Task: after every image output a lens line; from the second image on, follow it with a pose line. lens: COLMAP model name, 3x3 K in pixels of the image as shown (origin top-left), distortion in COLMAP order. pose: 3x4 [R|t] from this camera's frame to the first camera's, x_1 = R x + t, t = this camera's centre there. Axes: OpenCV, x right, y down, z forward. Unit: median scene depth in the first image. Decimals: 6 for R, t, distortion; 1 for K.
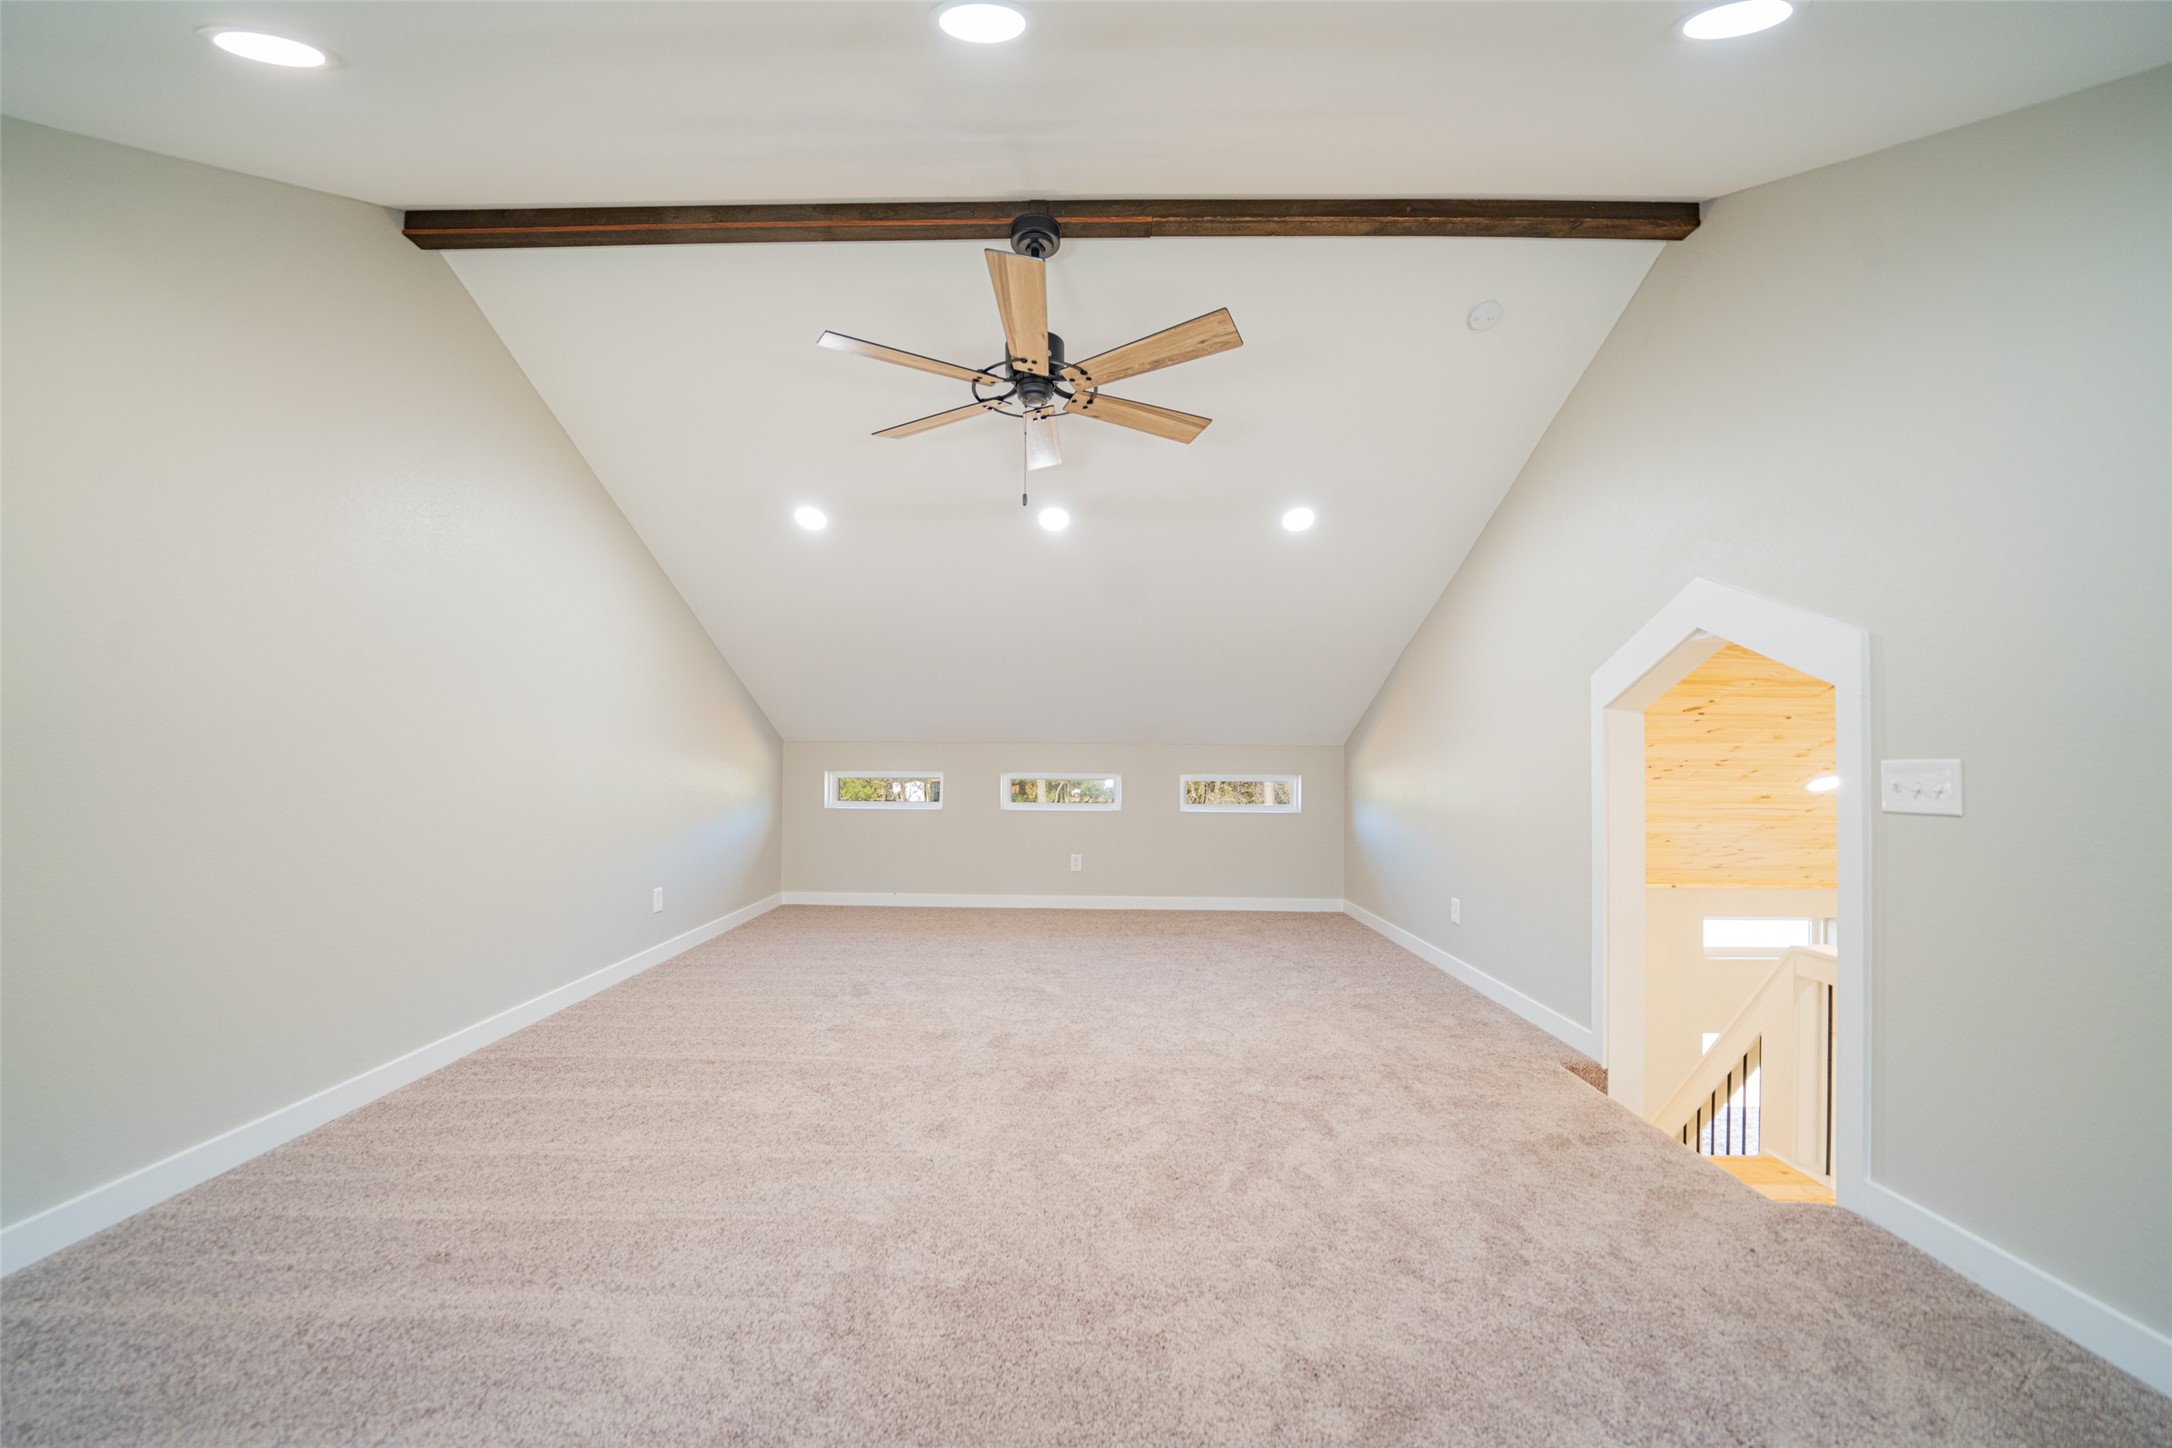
lens RADIAL K [[802.3, 0, 1043.3], [0, 802.3, 741.9], [0, 0, 1]] dist [-0.013401, 0.000072]
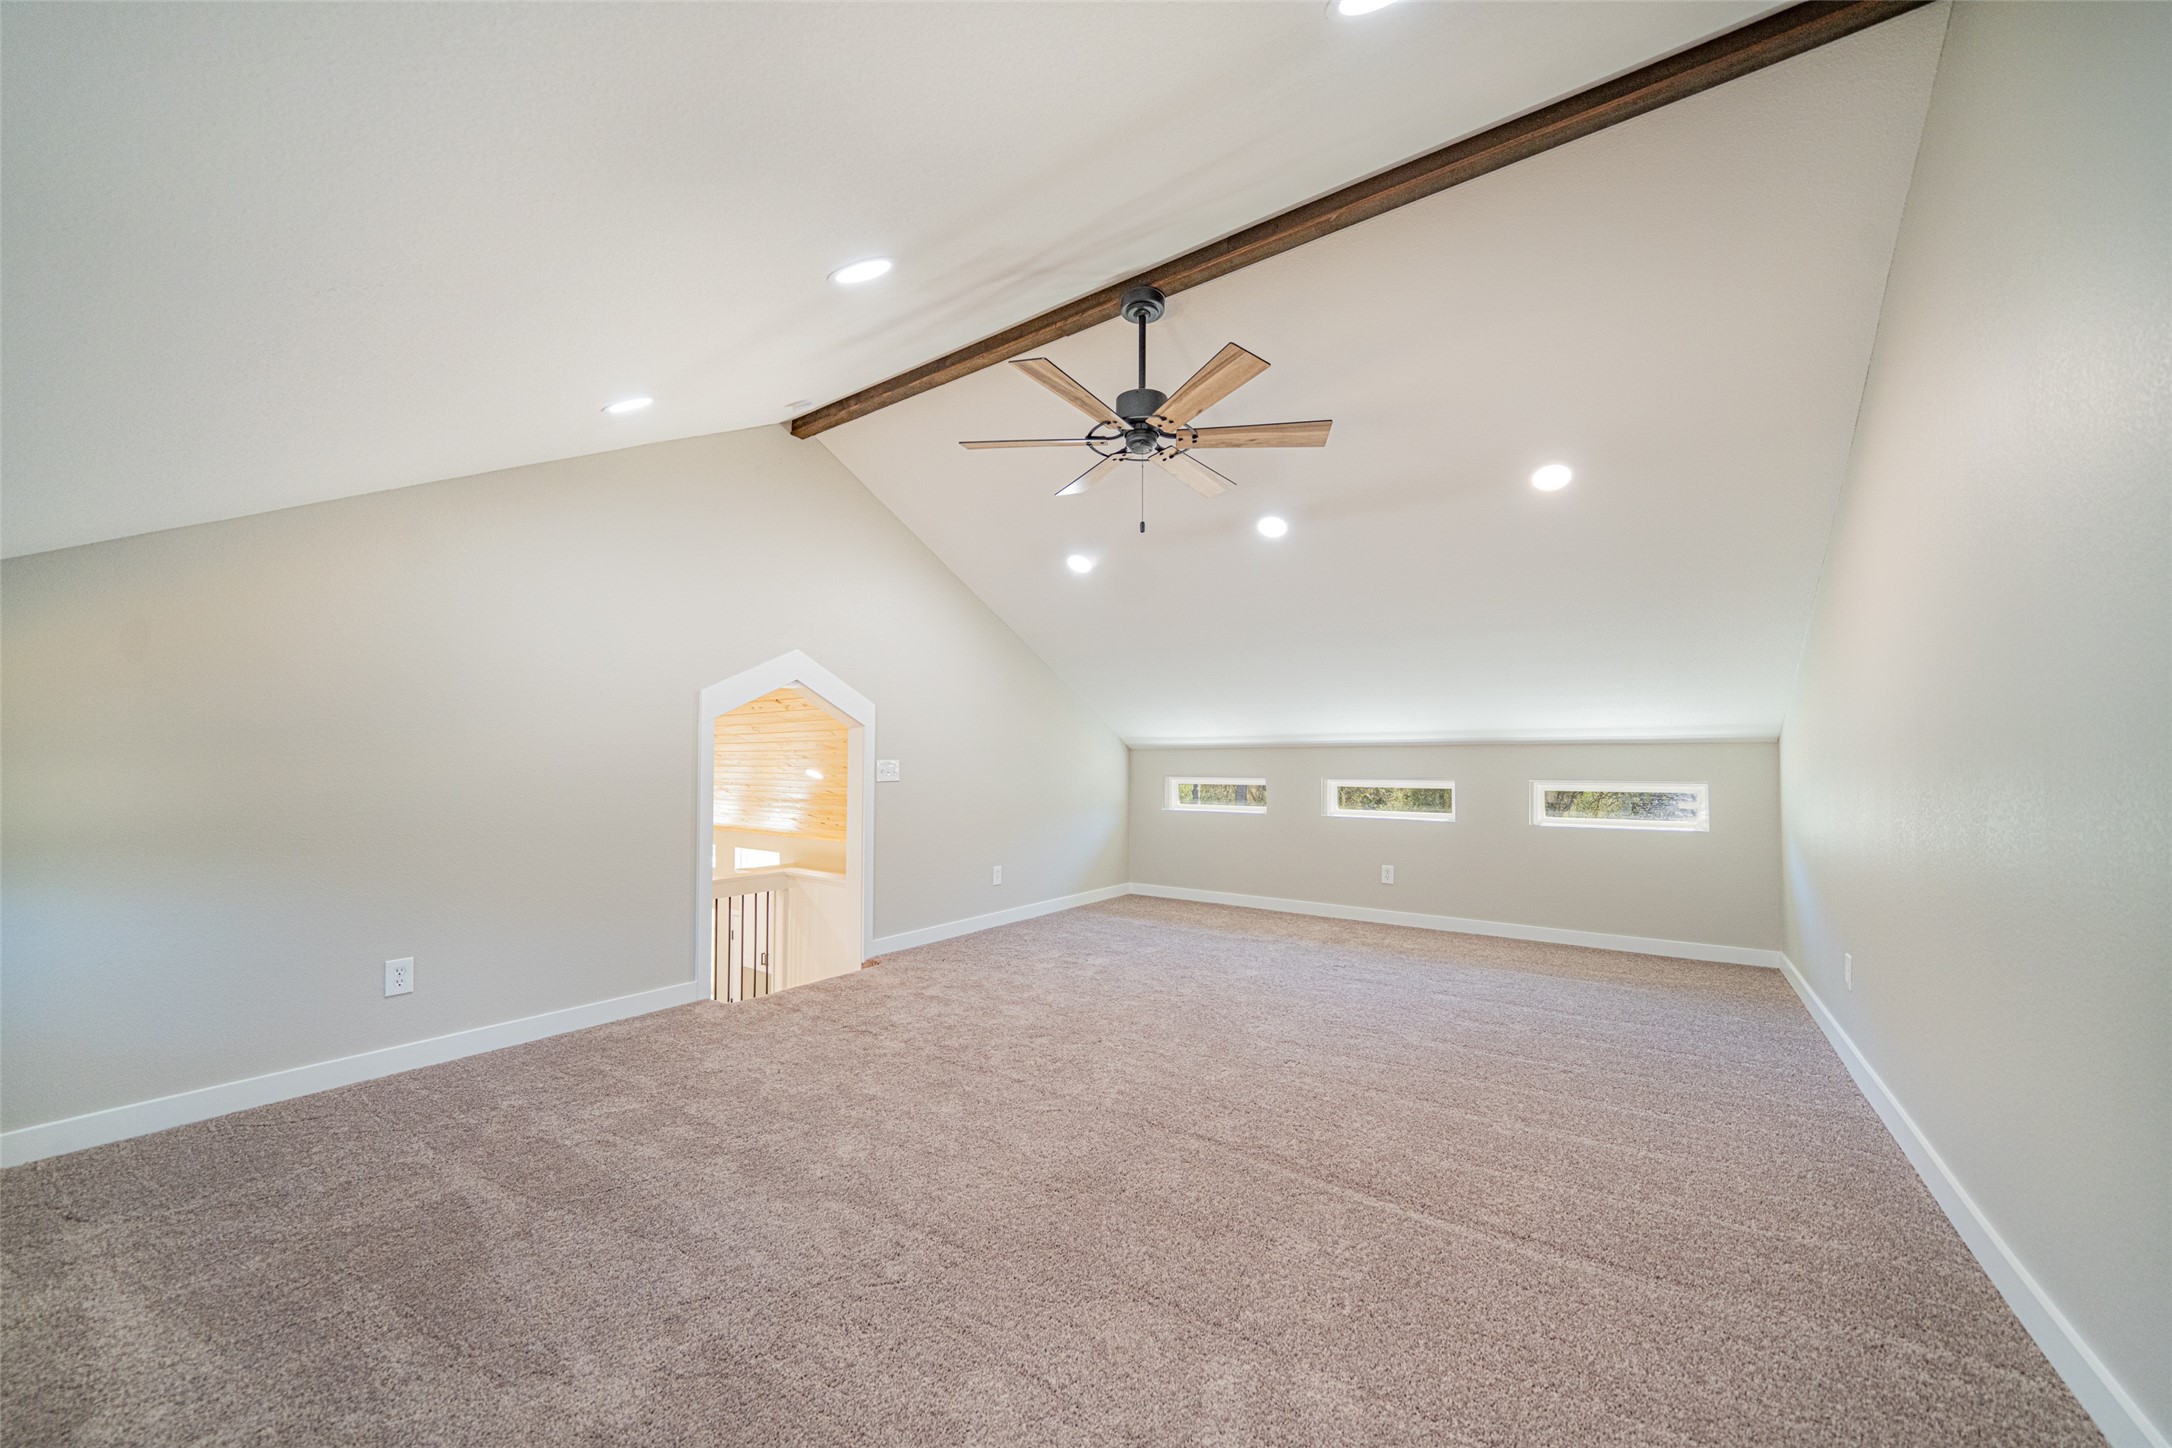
lens RADIAL K [[848.1, 0, 1076.6], [0, 848.1, 734.4], [0, 0, 1]] dist [-0.011676, 0.000030]
pose [[0.806624, -0.024825, -0.590543, 0.562269], [0.015157, 0.999658, -0.021321, 0.004634], [0.590870, 0.008247, 0.806724, -0.021541]]
